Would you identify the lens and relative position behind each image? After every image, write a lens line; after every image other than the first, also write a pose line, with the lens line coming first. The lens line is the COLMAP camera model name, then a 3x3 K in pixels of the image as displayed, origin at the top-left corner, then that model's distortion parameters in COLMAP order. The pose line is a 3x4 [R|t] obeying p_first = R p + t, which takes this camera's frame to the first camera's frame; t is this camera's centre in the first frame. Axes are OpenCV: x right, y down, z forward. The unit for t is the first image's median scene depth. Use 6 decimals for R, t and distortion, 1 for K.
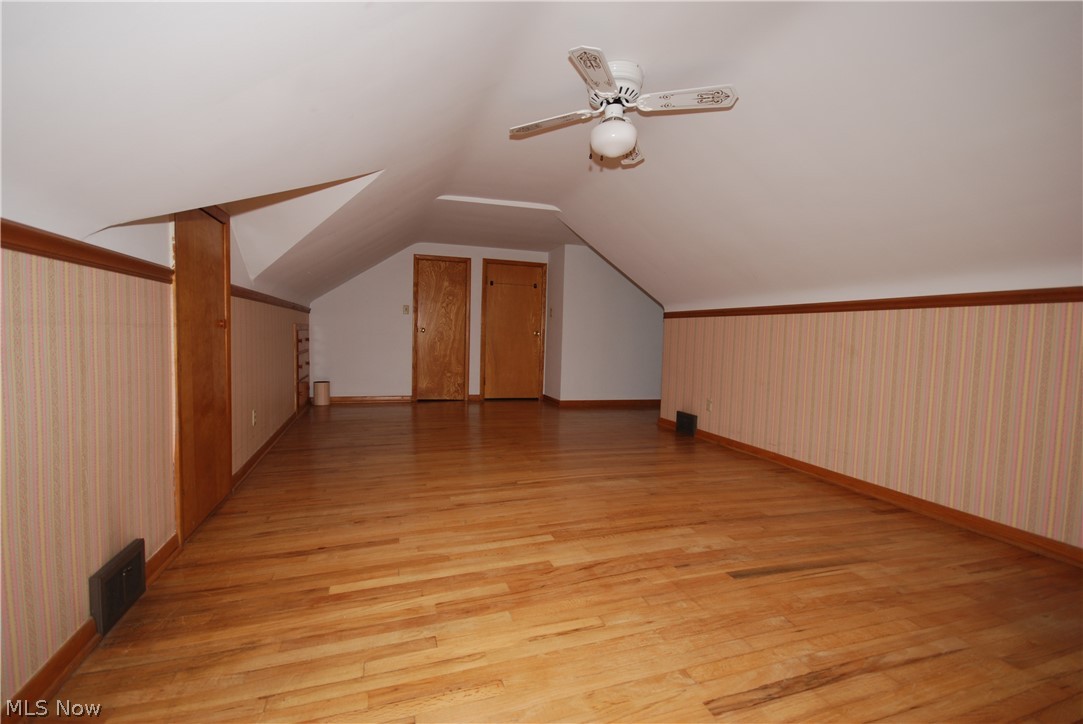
lens RADIAL K [[479.1, 0, 538.9], [0, 479.1, 362.6], [0, 0, 1]] dist [-0.000617, -0.000216]
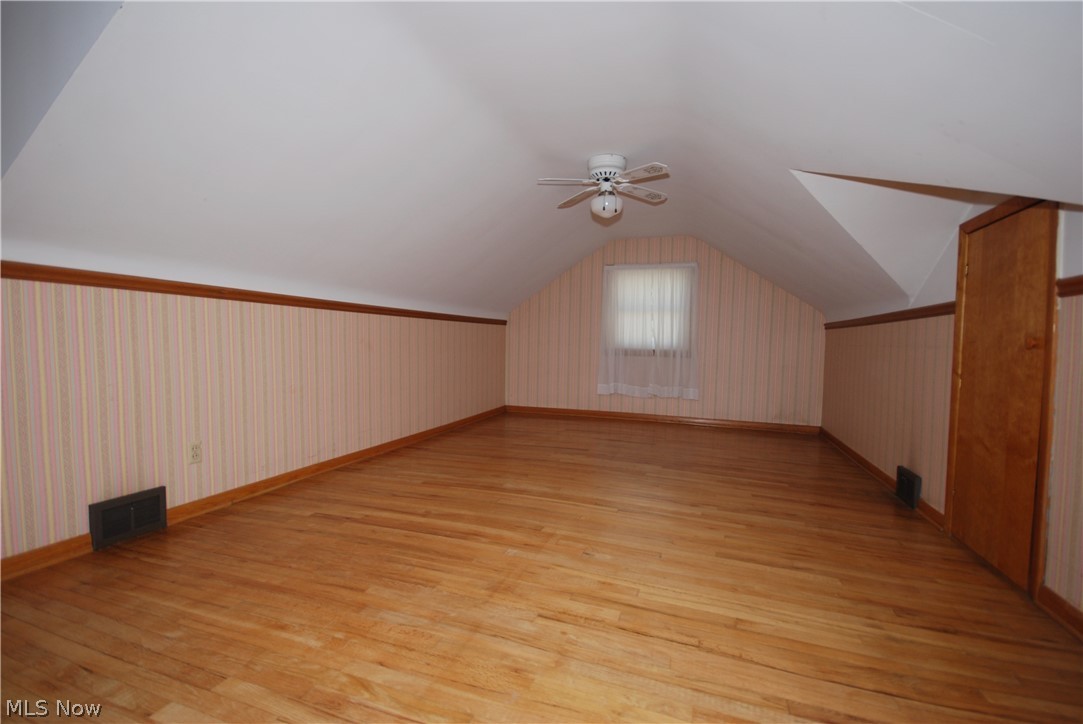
lens RADIAL K [[479.1, 0, 533.7], [0, 479.1, 368.7], [0, 0, 1]] dist [-0.000617, -0.000216]
pose [[-0.787966, -0.070450, 0.611676, -0.410277], [0.001101, 0.993270, 0.115818, -0.103481], [-0.615718, 0.091934, -0.782585, 1.625167]]
